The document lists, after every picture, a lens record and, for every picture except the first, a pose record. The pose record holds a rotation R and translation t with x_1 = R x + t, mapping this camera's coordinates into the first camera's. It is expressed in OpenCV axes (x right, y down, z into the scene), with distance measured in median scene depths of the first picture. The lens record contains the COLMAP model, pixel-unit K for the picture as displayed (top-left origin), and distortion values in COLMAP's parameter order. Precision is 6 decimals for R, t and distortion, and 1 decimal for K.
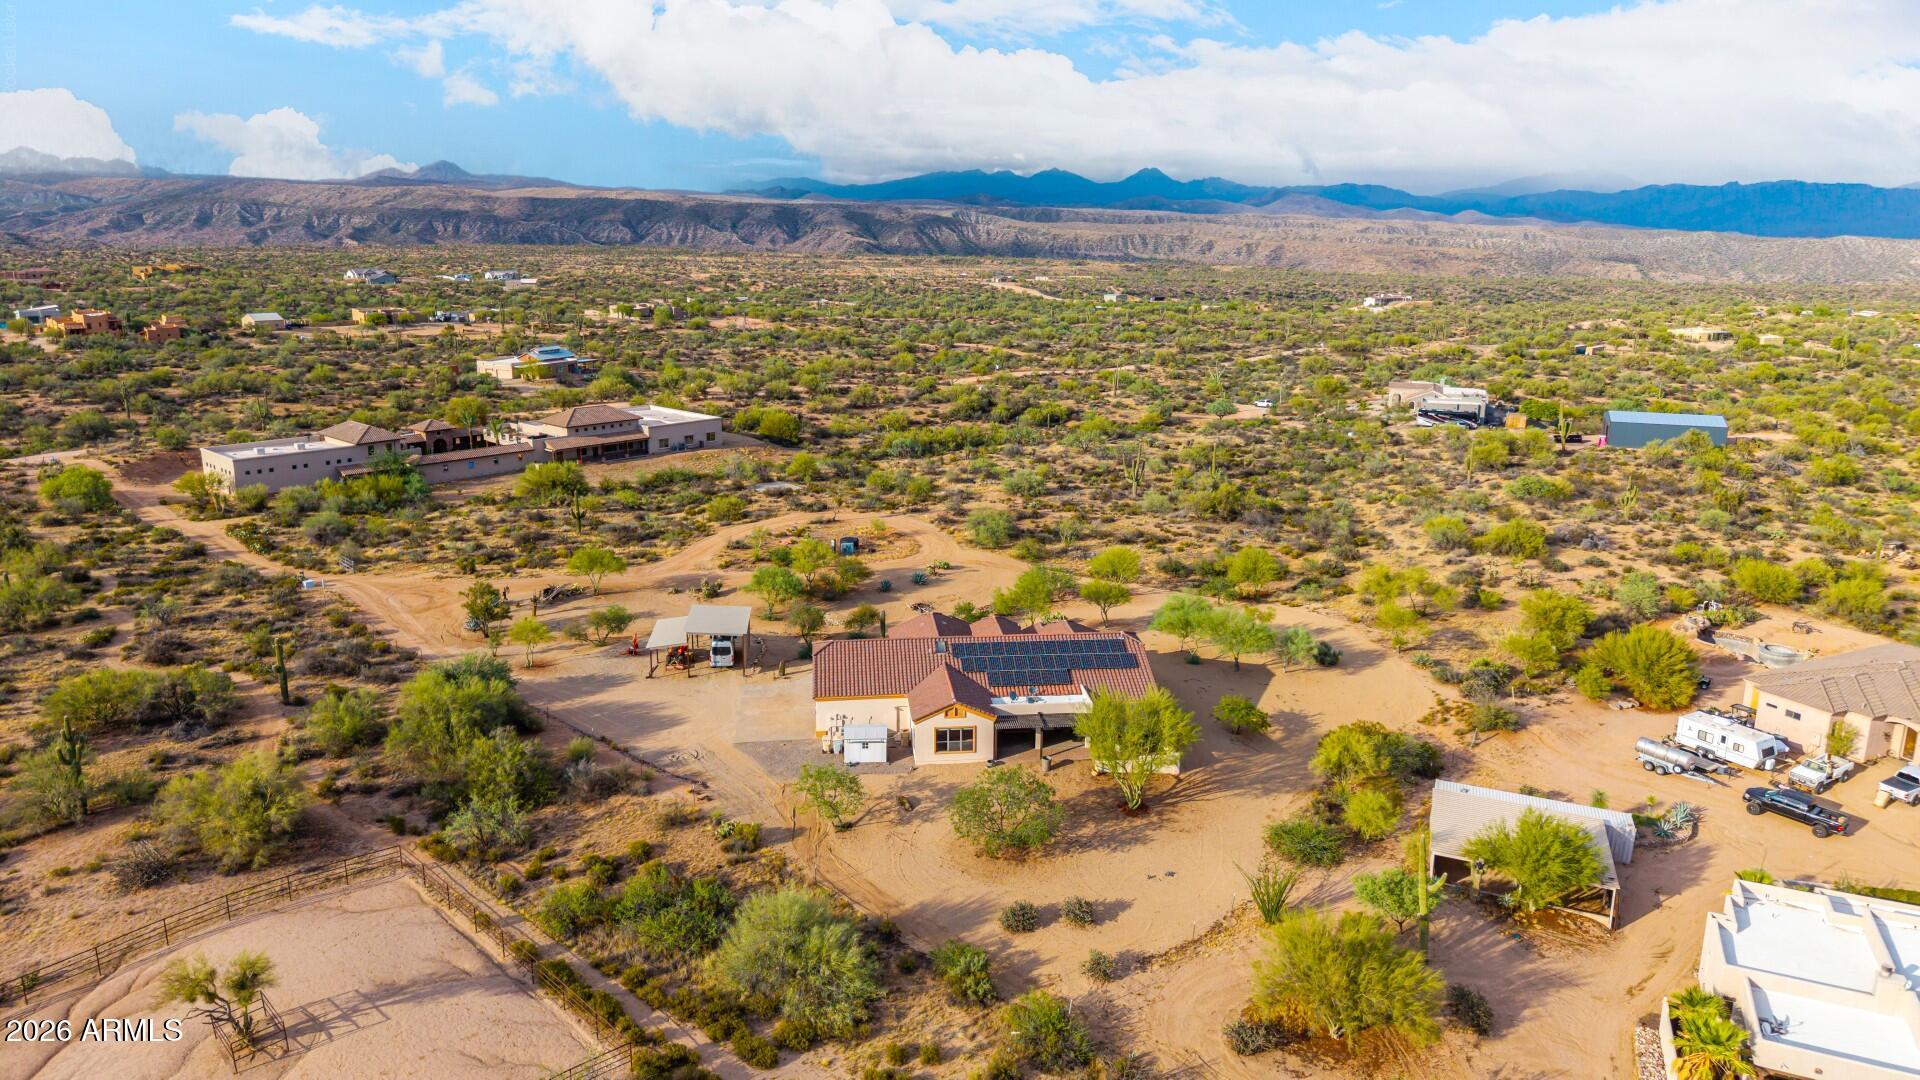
lens RADIAL K [[1284.7, 0, 951.2], [0, 1284.7, 540.6], [0, 0, 1]] dist [0.029001, -0.027988]
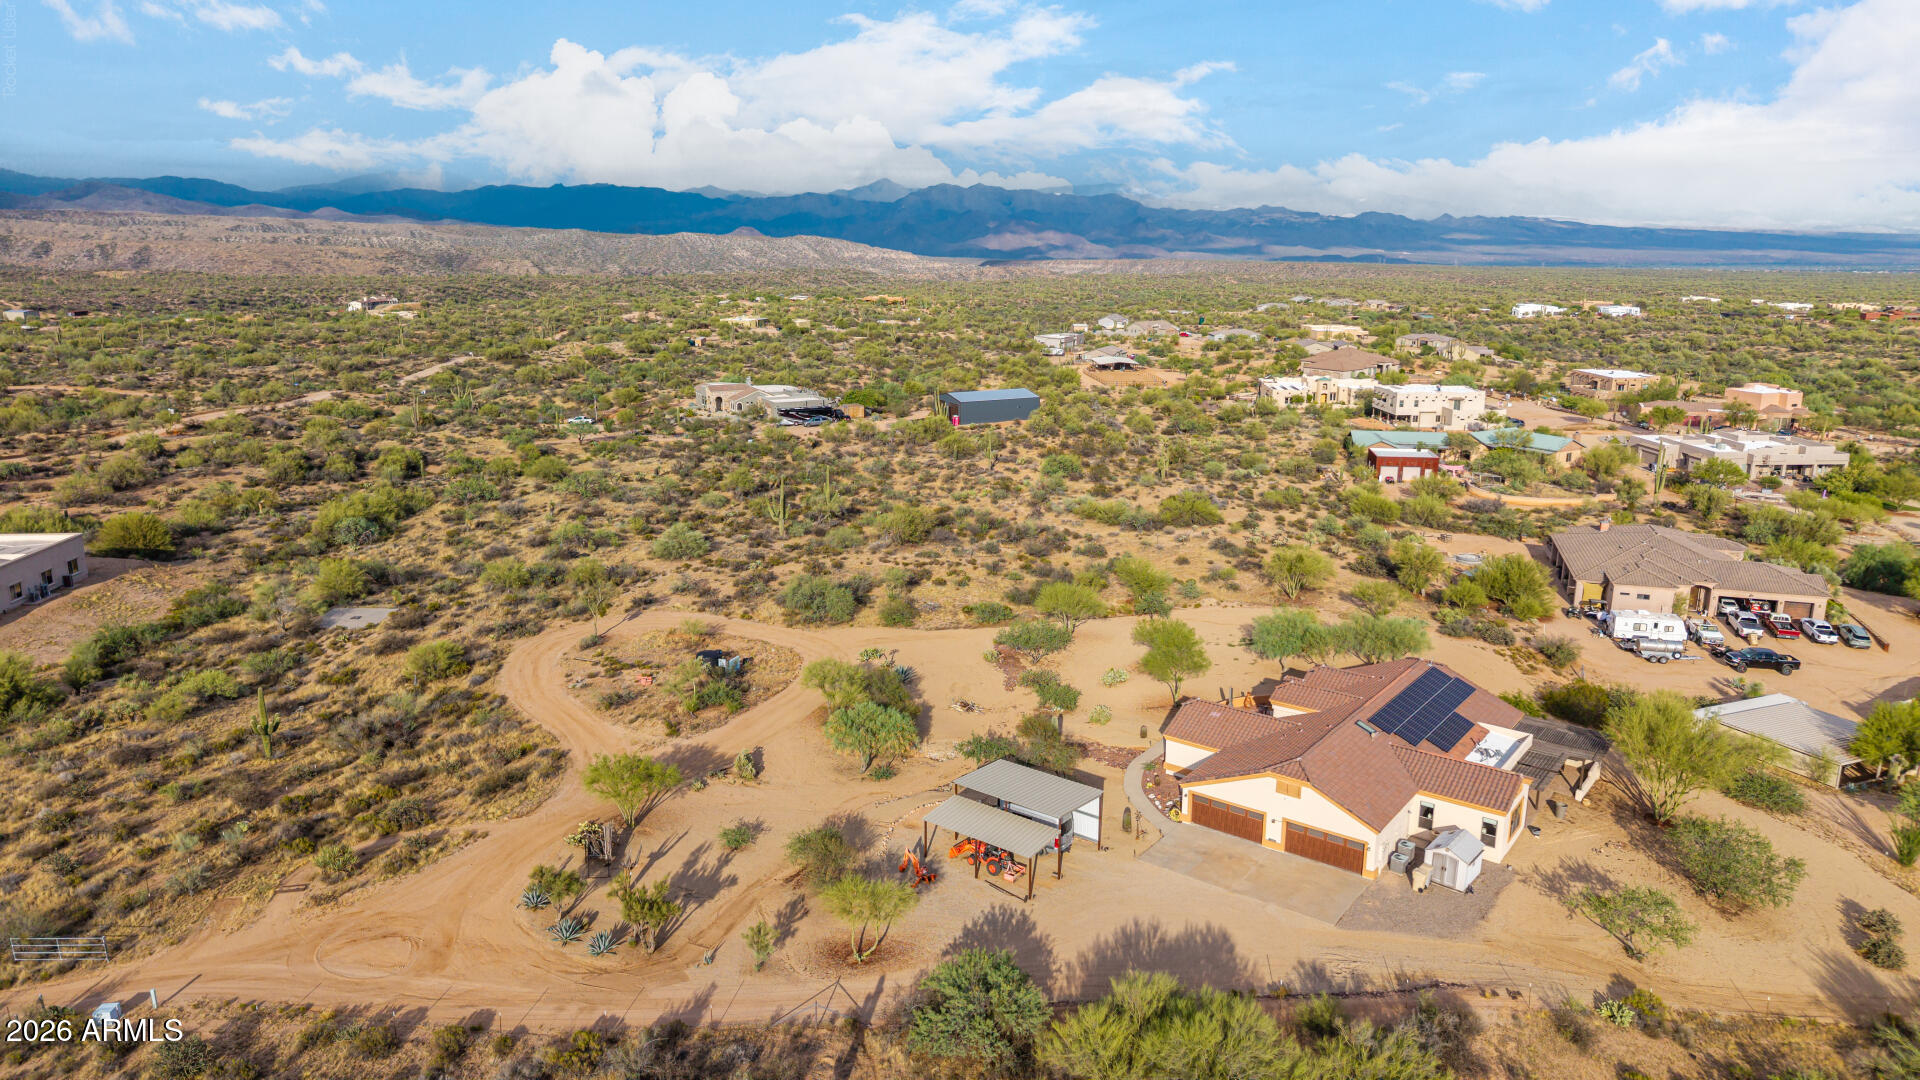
lens RADIAL K [[1284.7, 0, 959.7], [0, 1284.7, 559.2], [0, 0, 1]] dist [0.029001, -0.027988]
pose [[0.679519, -0.188550, 0.709016, -0.183731], [0.177822, 0.979923, 0.090169, -0.035663], [-0.711782, 0.064807, 0.699404, 0.140548]]
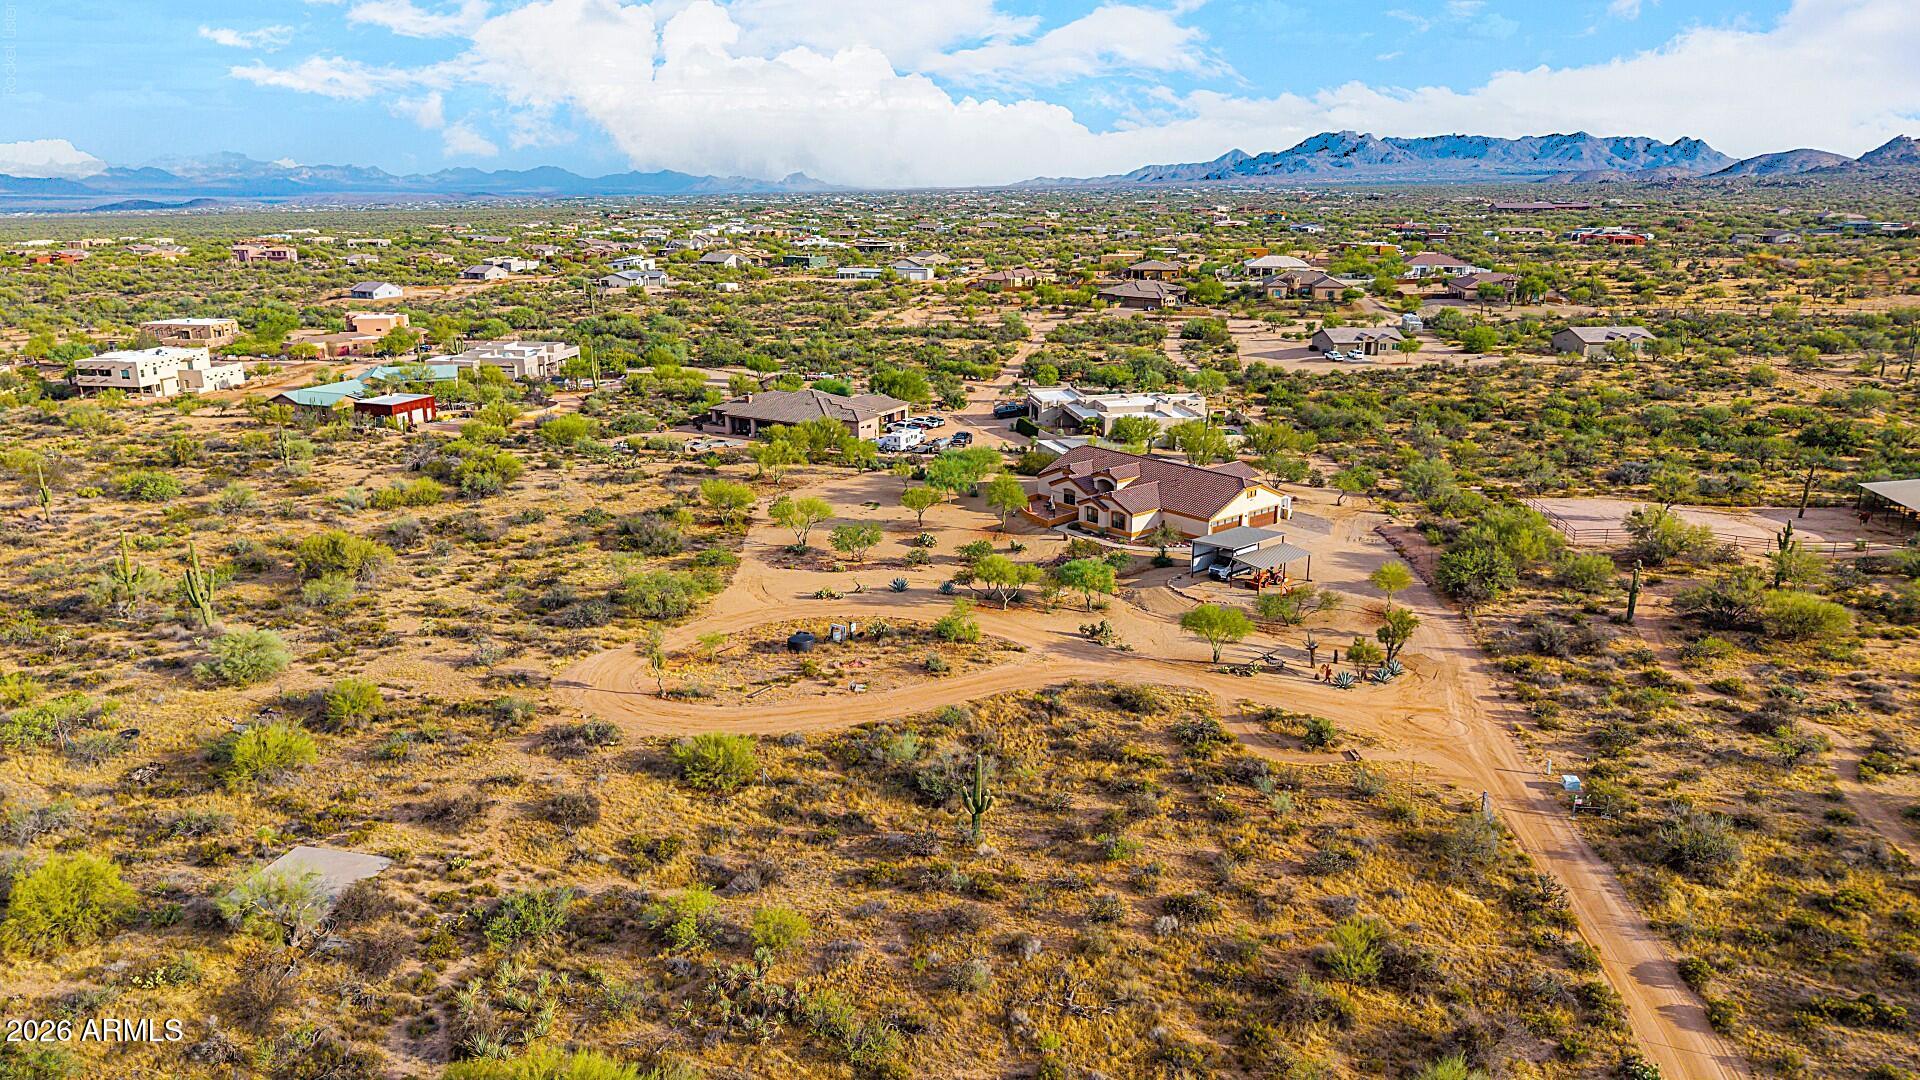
lens RADIAL K [[1284.7, 0, 951.8], [0, 1284.7, 536.2], [0, 0, 1]] dist [0.029001, -0.027988]
pose [[-0.575362, -0.228083, 0.785453, -0.244034], [0.192398, 0.895639, 0.401016, -0.116095], [-0.794948, 0.381849, -0.471434, 0.461310]]
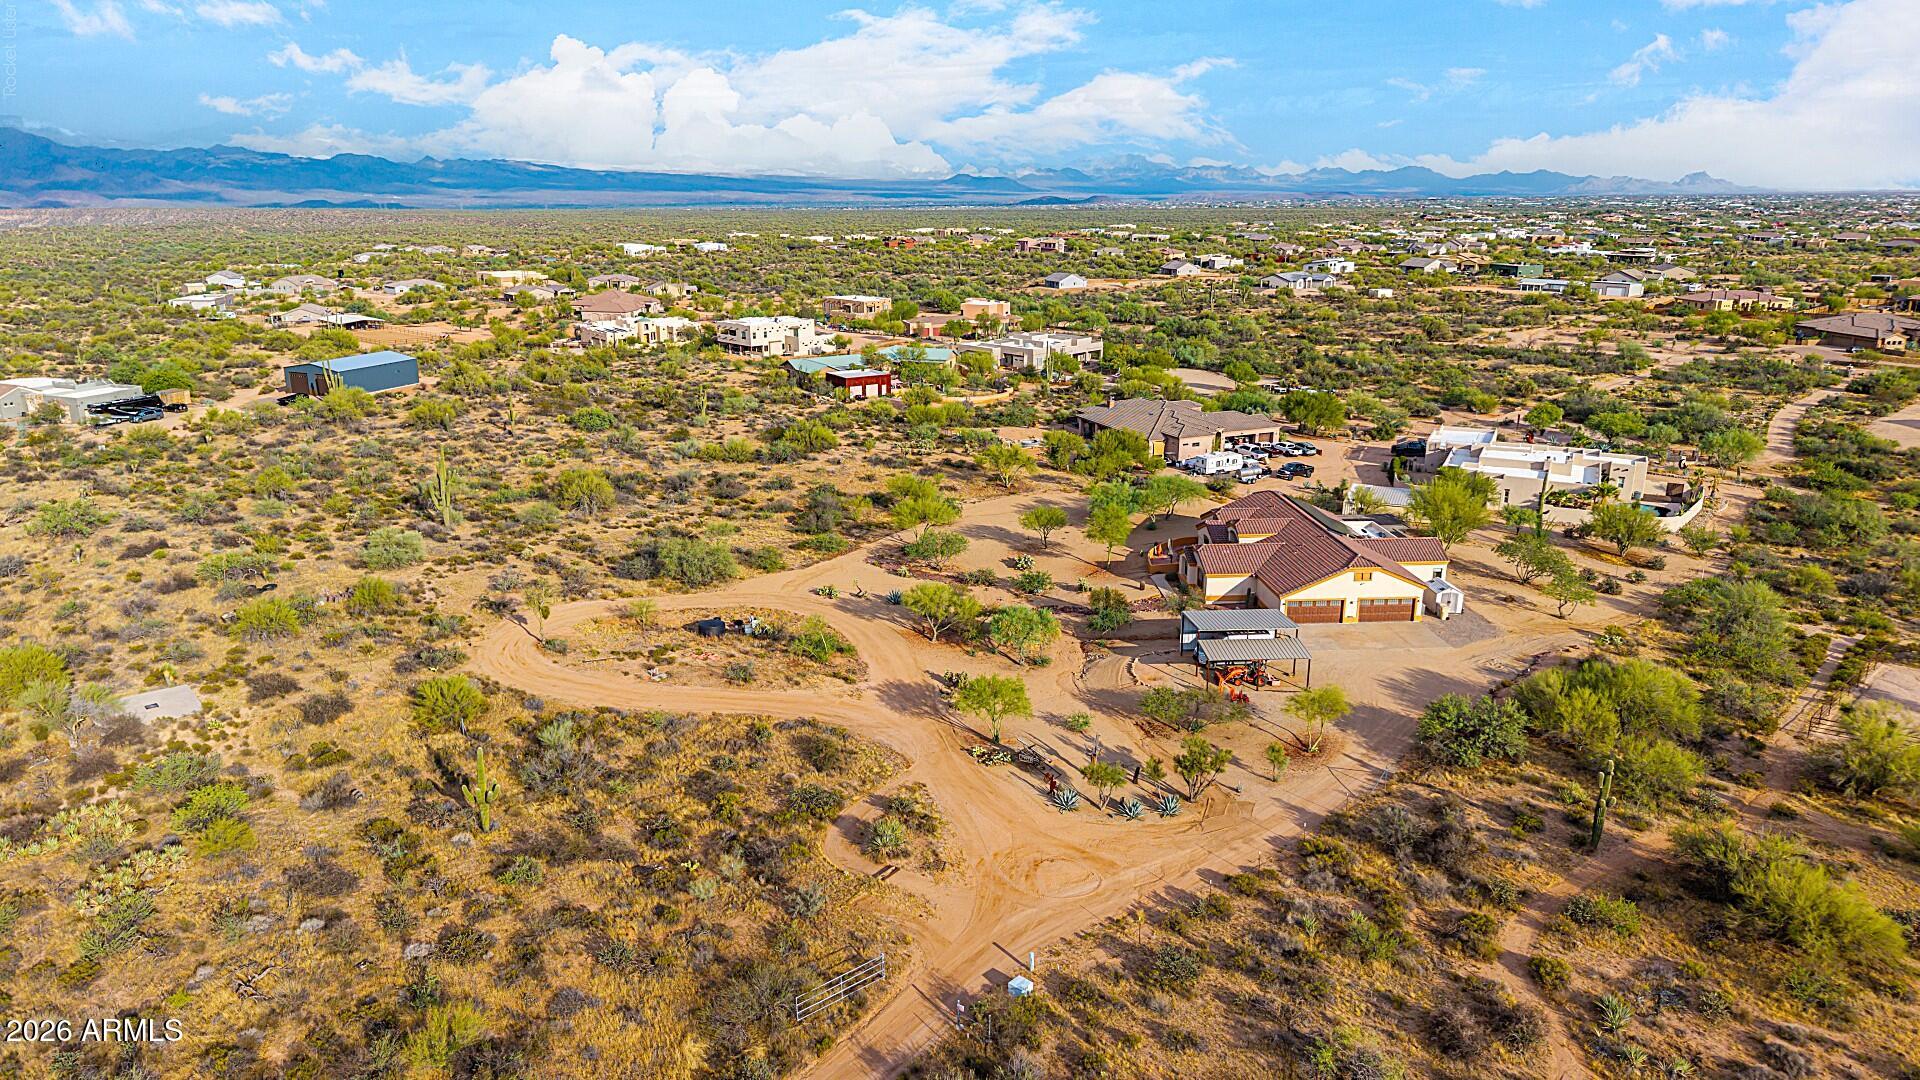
lens RADIAL K [[1284.7, 0, 962.0], [0, 1284.7, 546.5], [0, 0, 1]] dist [0.029001, -0.027988]
pose [[0.012845, -0.285601, 0.958262, -0.278931], [0.237370, 0.931818, 0.274538, -0.075980], [-0.971334, 0.223937, 0.079762, 0.296775]]
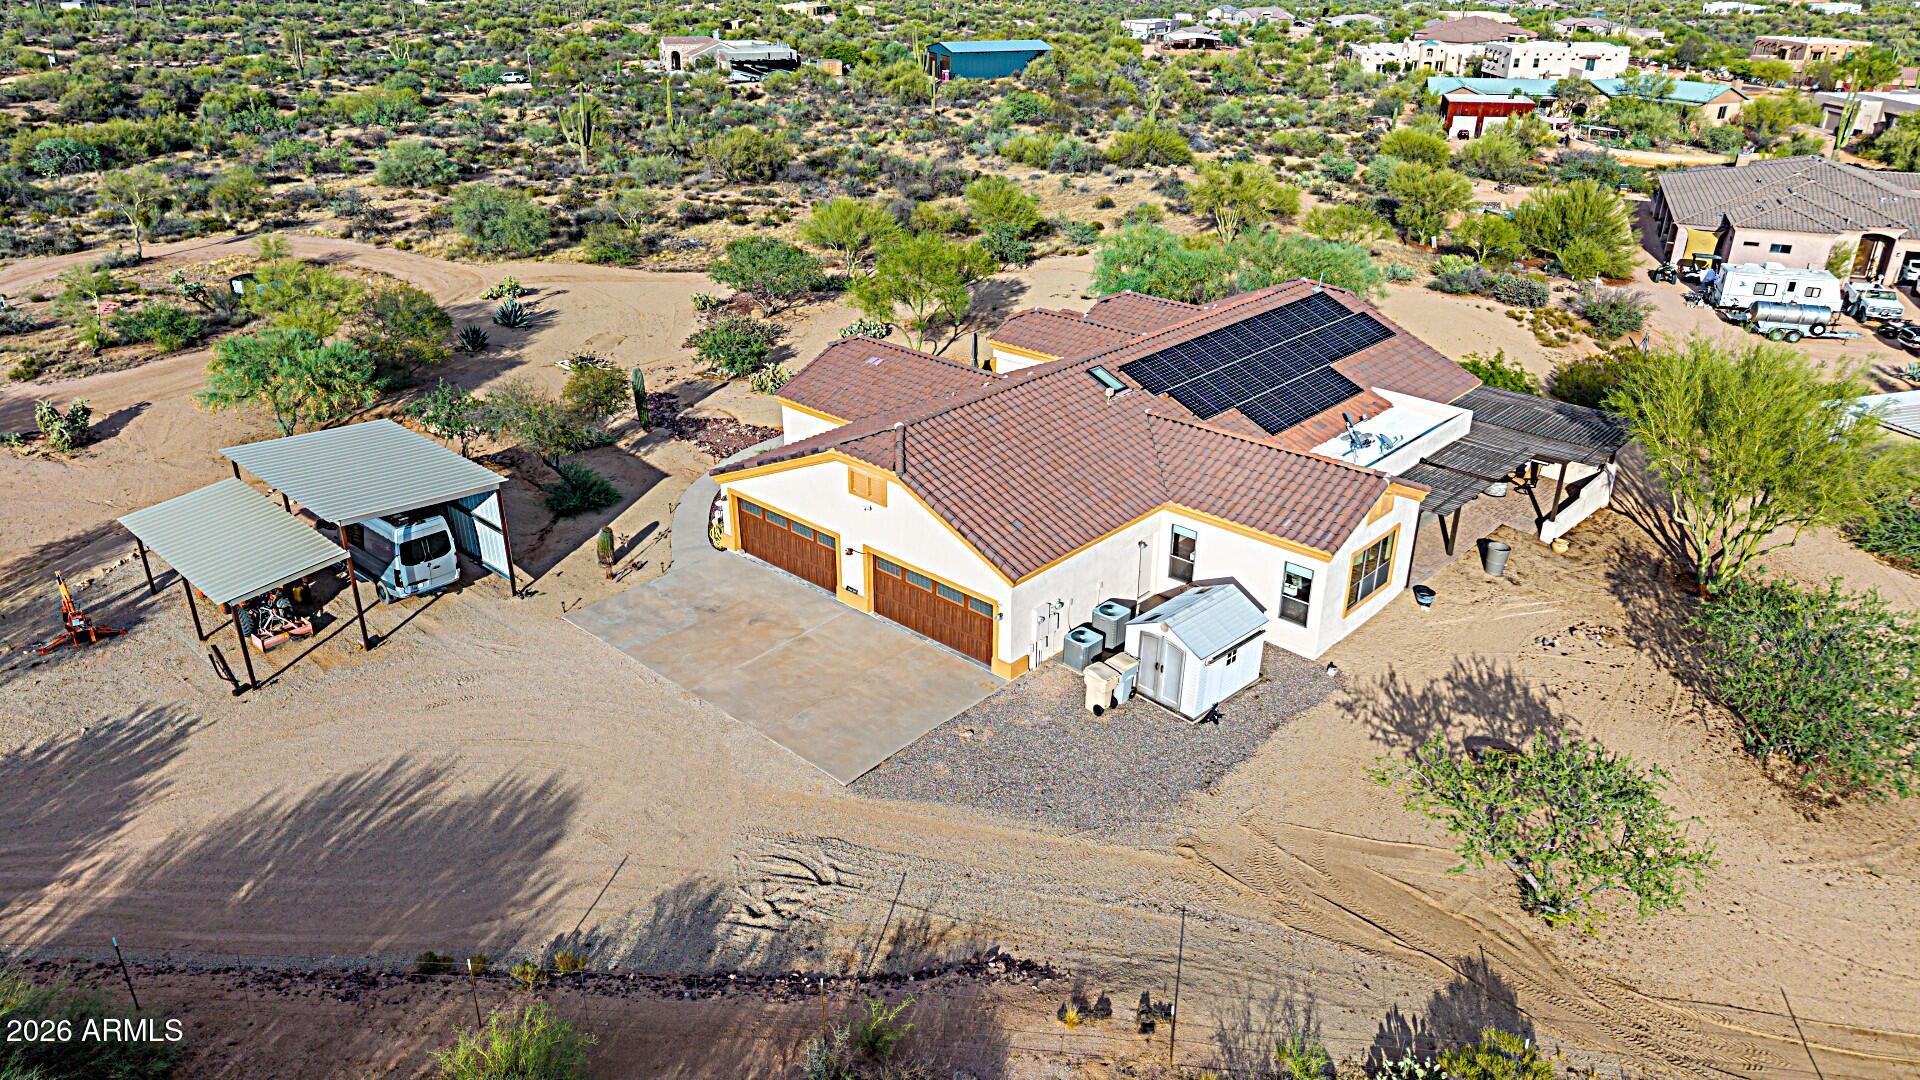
lens RADIAL K [[1284.7, 0, 965.1], [0, 1284.7, 555.2], [0, 0, 1]] dist [0.029001, -0.027988]
pose [[0.746816, -0.289438, 0.598742, -0.073604], [0.160012, 0.952078, 0.260660, 0.005209], [-0.645494, -0.098859, 0.757341, 0.168795]]
